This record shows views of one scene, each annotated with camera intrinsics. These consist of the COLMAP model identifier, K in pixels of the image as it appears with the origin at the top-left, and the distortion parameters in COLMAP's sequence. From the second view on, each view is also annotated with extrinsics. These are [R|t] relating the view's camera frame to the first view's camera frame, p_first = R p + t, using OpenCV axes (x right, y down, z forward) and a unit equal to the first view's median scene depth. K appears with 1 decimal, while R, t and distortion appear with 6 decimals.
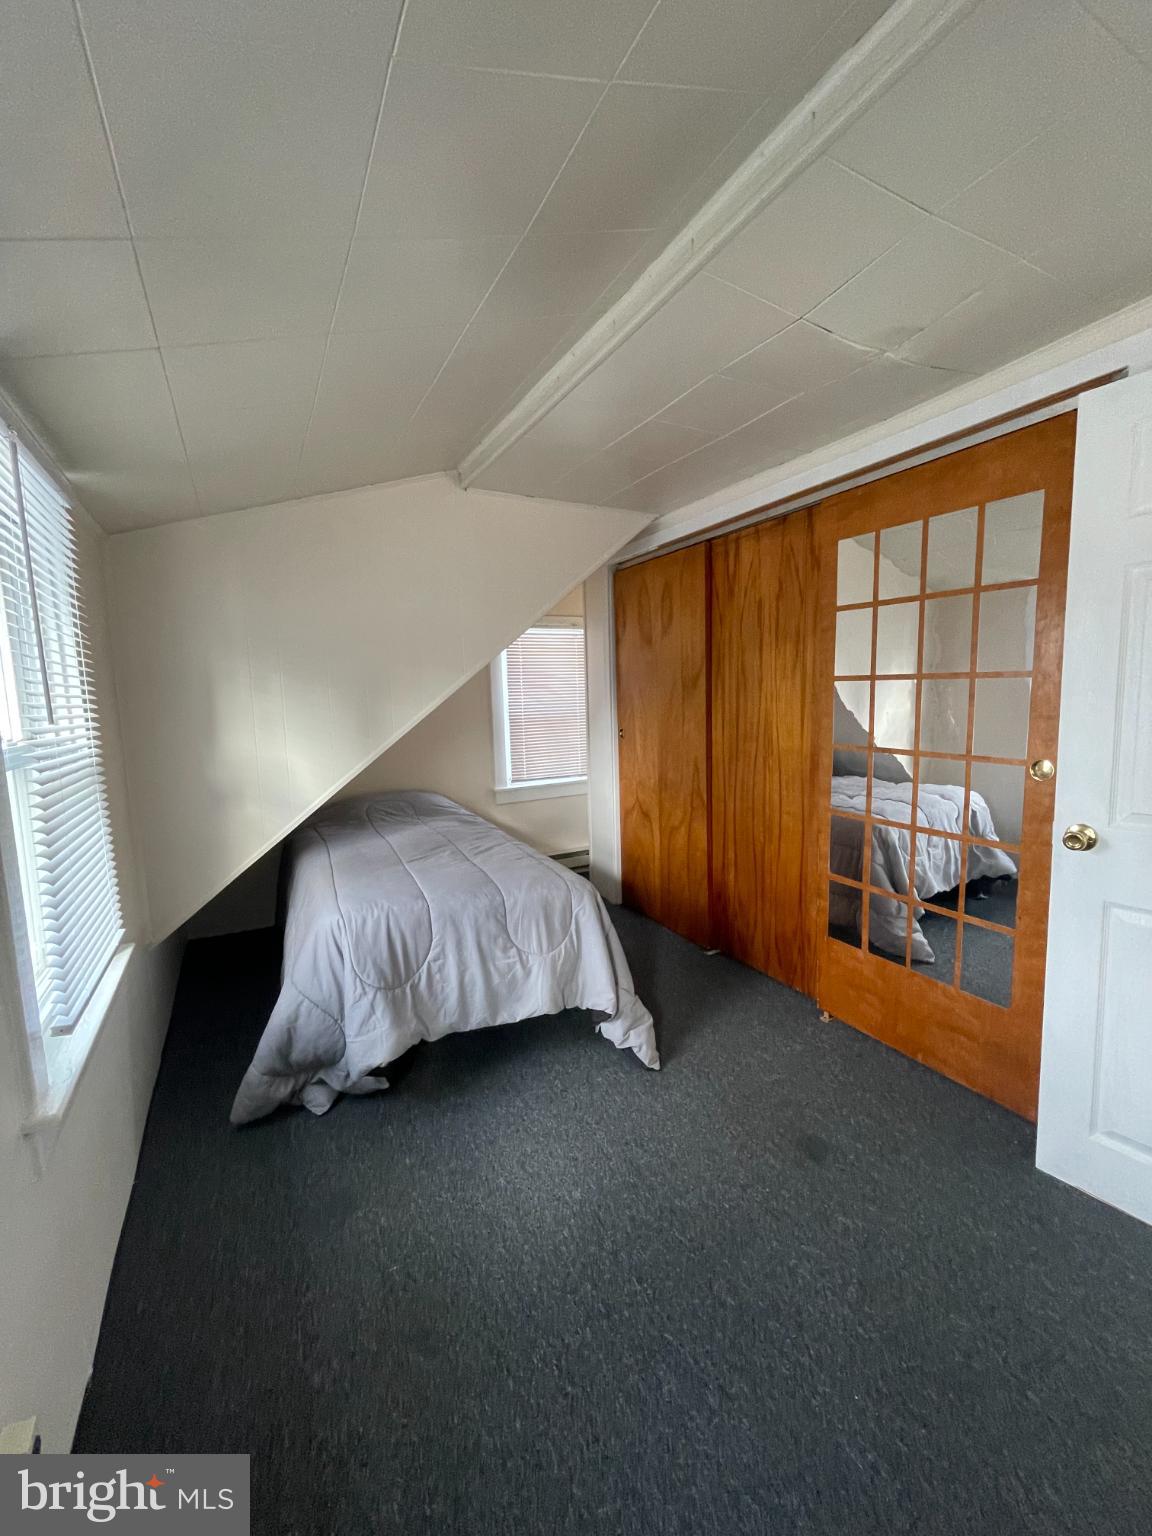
lens RADIAL K [[612.6, 0, 576.0], [0, 612.6, 768.0], [0, 0, 1]] dist [-0.000390, 0.000082]
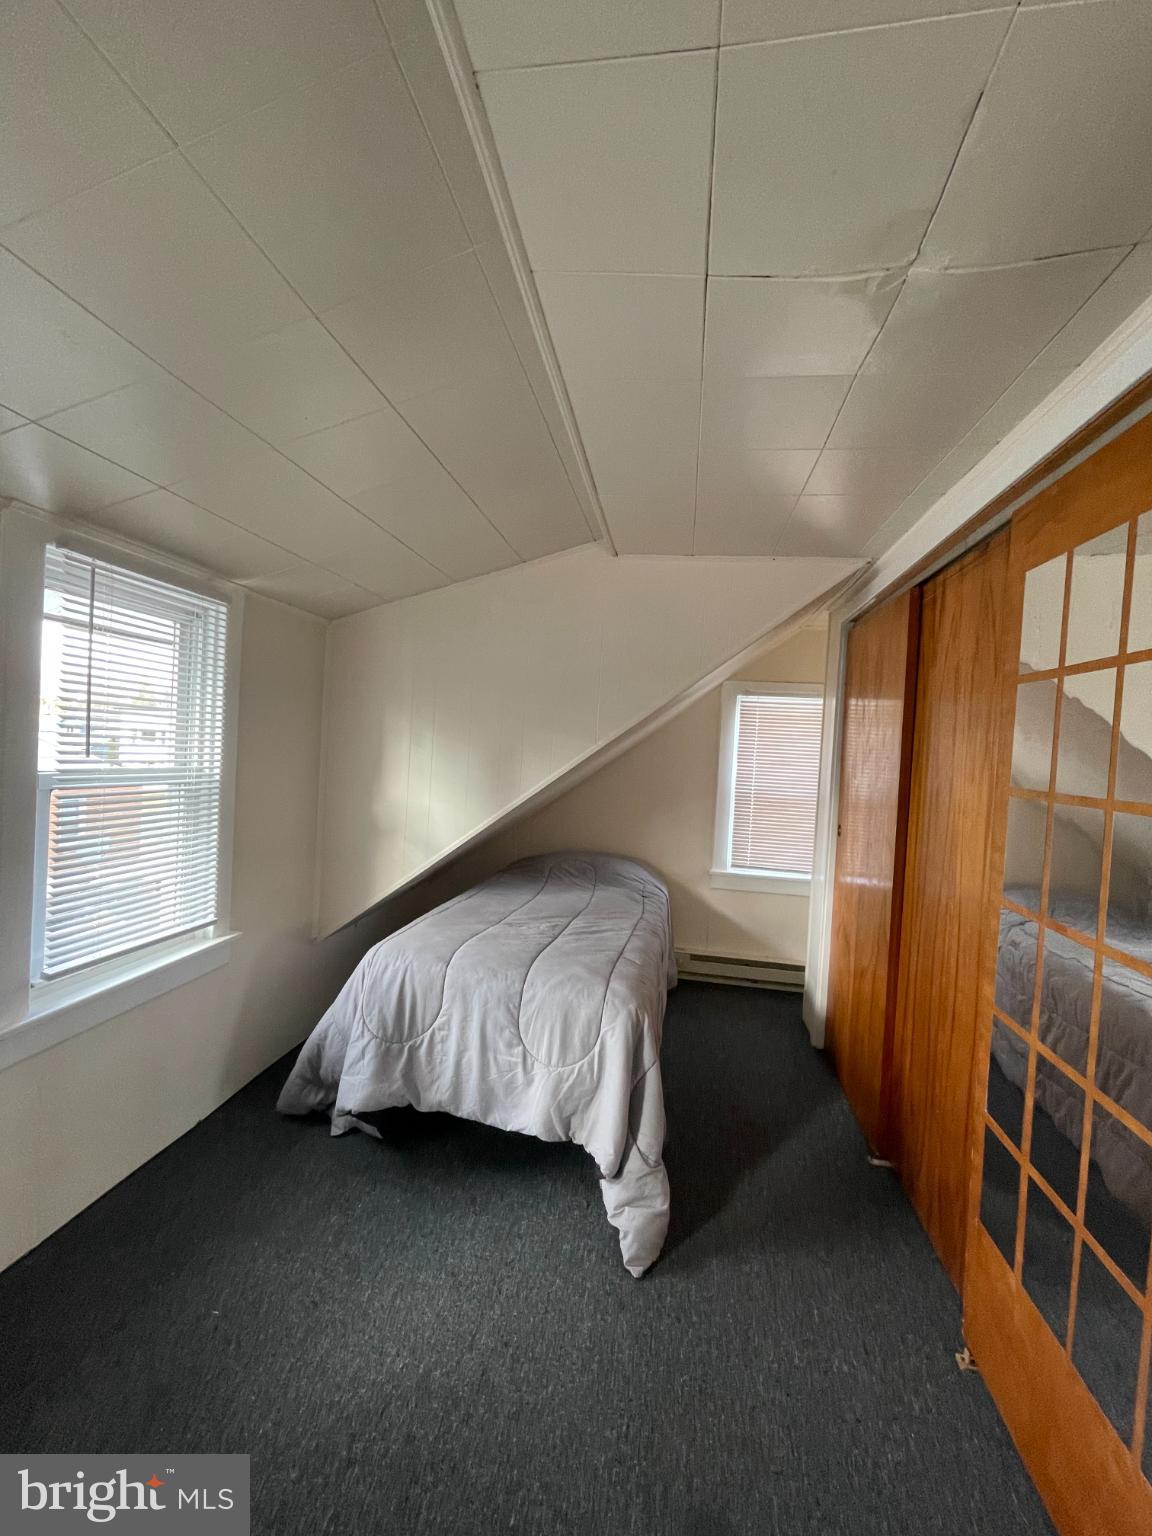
lens RADIAL K [[616.3, 0, 576.0], [0, 616.3, 768.0], [0, 0, 1]] dist [-0.018739, 0.009808]
pose [[0.801582, 0.093301, -0.590560, 0.452958], [-0.152828, 0.986909, -0.051518, -0.074359], [0.578022, 0.131550, 0.805348, 0.266398]]
